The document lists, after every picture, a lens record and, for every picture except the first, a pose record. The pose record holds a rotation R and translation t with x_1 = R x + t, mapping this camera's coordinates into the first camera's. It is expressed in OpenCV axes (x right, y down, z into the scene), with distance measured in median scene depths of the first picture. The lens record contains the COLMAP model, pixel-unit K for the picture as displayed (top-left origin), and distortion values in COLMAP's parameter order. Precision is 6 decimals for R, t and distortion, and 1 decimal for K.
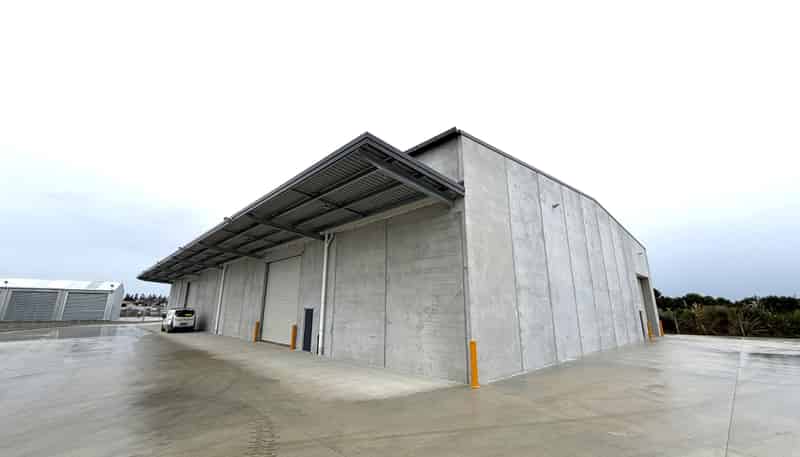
lens RADIAL K [[319.3, 0, 396.2], [0, 319.3, 227.9], [0, 0, 1]] dist [-0.001106, 0.000090]
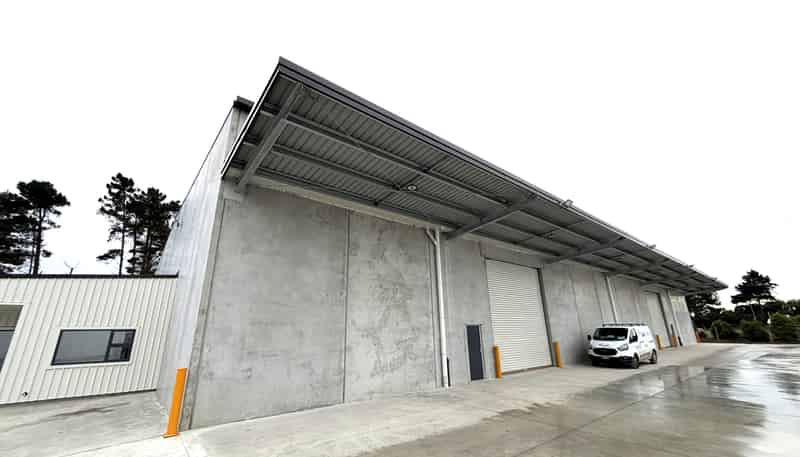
lens RADIAL K [[319.3, 0, 396.2], [0, 319.3, 227.9], [0, 0, 1]] dist [-0.001106, 0.000090]
pose [[0.076025, 0.295009, 0.952465, -1.108614], [-0.237809, 0.933029, -0.270007, 0.287756], [-0.968332, -0.205978, 0.141089, 1.119802]]
